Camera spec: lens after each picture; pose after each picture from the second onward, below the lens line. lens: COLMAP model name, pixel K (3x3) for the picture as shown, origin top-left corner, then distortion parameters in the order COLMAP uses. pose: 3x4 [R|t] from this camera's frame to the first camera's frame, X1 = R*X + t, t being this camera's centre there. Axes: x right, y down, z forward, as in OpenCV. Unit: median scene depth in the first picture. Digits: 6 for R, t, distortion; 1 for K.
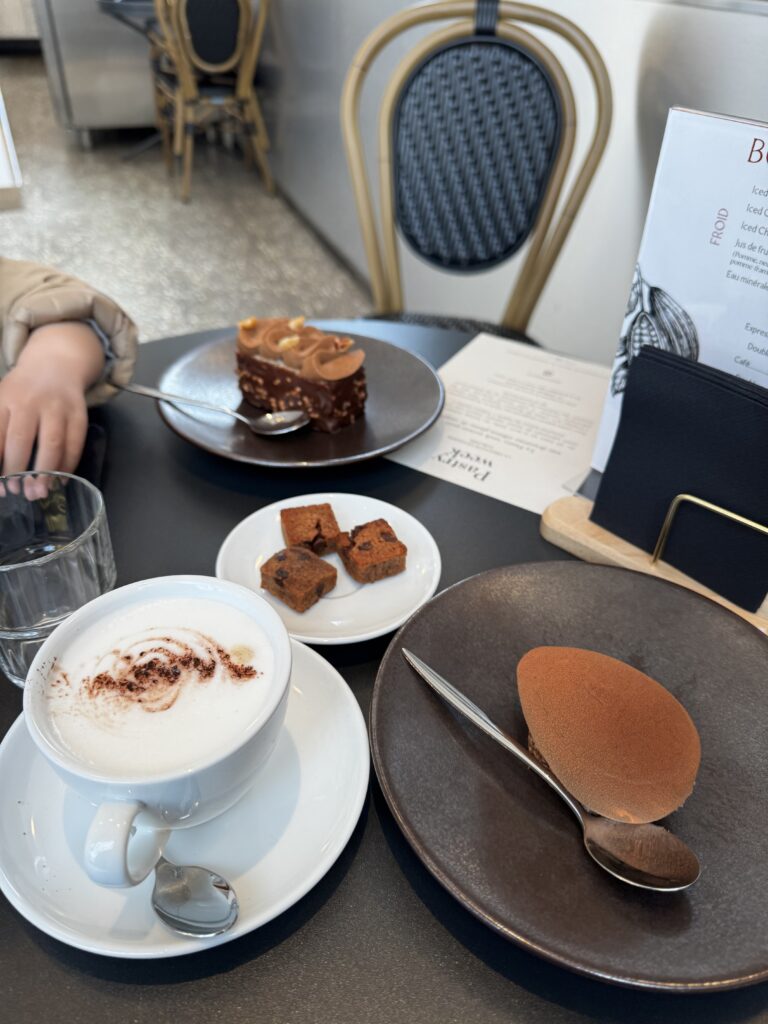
lens RADIAL K [[740.7, 0, 378.9], [0, 740.7, 507.3], [0, 0, 1]] dist [0.003928, -0.019402]
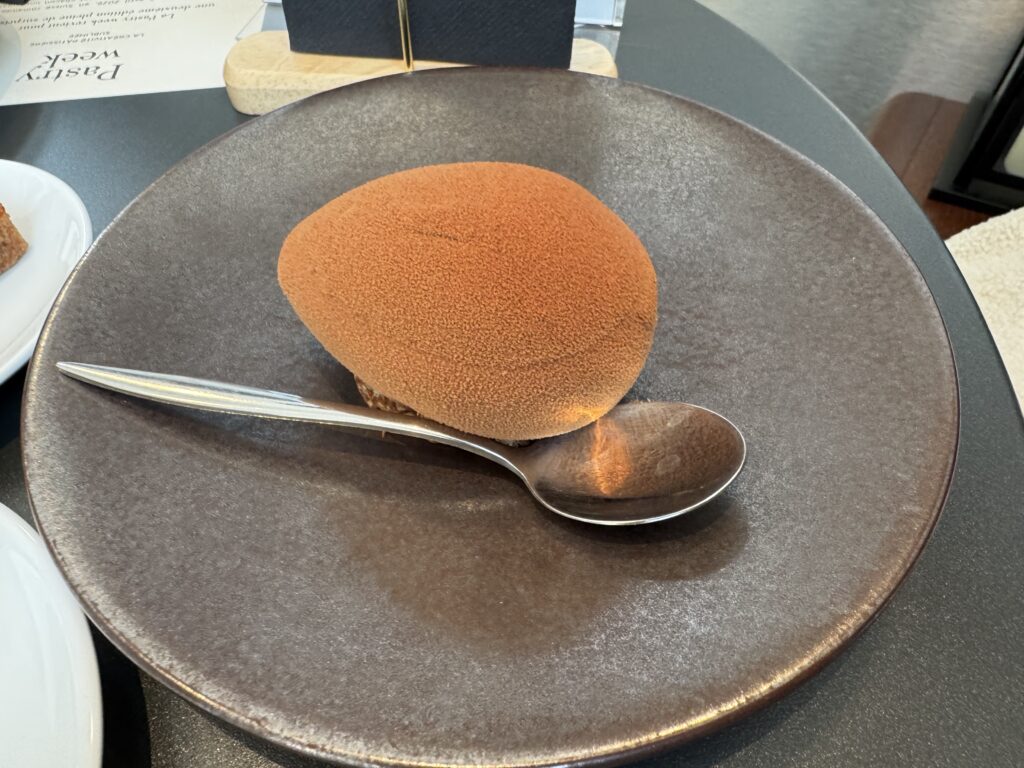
lens RADIAL K [[740.7, 0, 510.5], [0, 740.7, 380.7], [0, 0, 1]] dist [0.003928, -0.019402]
pose [[0.793246, -0.486402, 0.366299, 0.085073], [0.375012, 0.864201, 0.335443, 0.151058], [-0.479716, -0.128722, 0.867930, 0.431448]]
